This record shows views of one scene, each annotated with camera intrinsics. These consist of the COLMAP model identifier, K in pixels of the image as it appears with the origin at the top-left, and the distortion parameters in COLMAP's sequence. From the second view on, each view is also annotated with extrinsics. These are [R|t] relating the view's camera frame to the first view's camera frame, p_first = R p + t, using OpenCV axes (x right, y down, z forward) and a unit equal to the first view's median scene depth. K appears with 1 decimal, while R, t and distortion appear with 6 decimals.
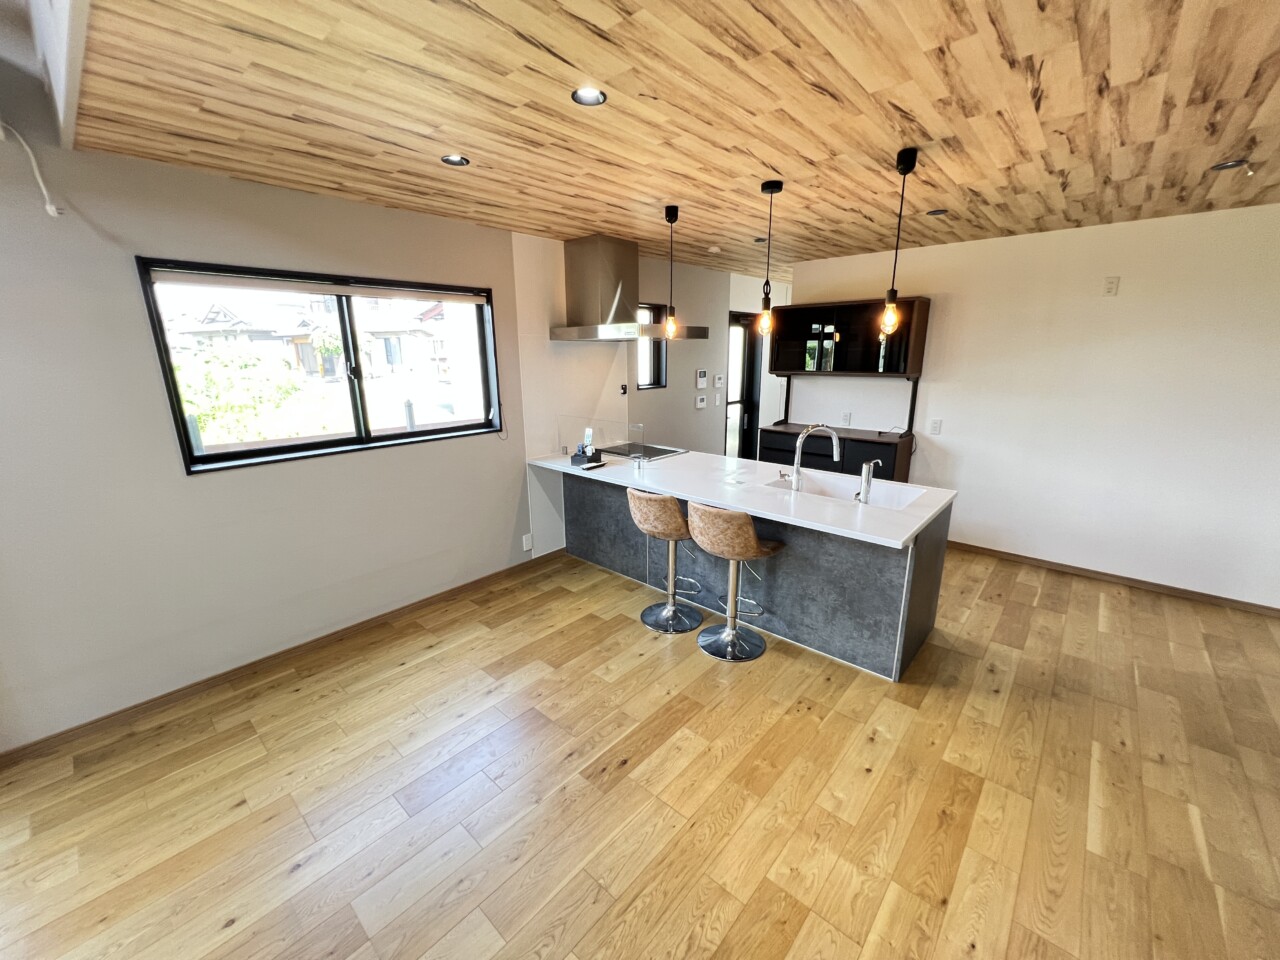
lens RADIAL K [[510.6, 0, 636.4], [0, 510.6, 478.3], [0, 0, 1]] dist [-0.002146, 0.001036]
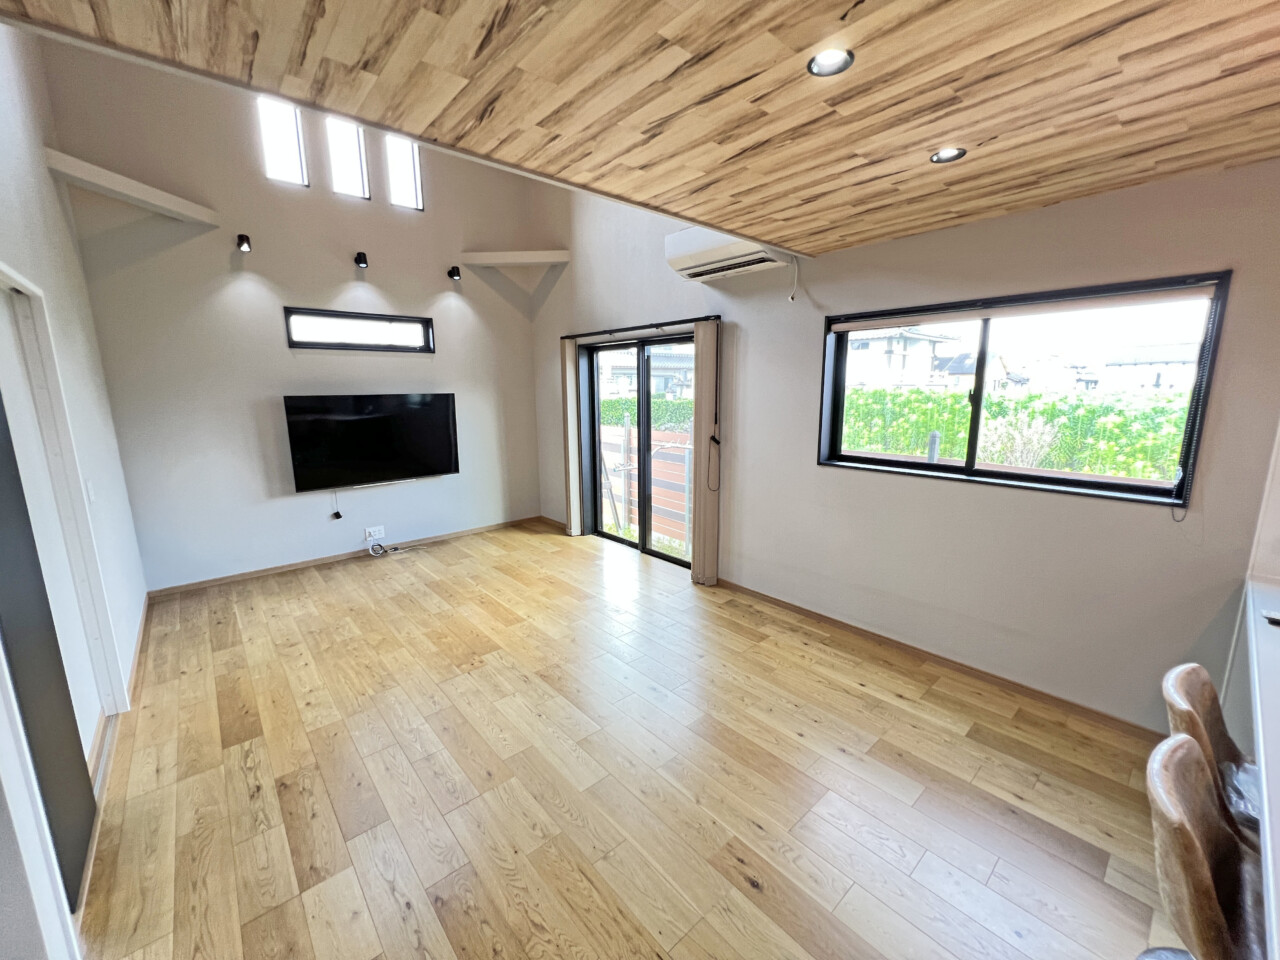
lens RADIAL K [[510.6, 0, 639.2], [0, 510.6, 484.3], [0, 0, 1]] dist [-0.002146, 0.001036]
pose [[-0.120414, 0.200169, -0.972334, 0.500303], [-0.225453, 0.948353, 0.223153, -0.140103], [0.966784, 0.246086, -0.069067, 0.545809]]
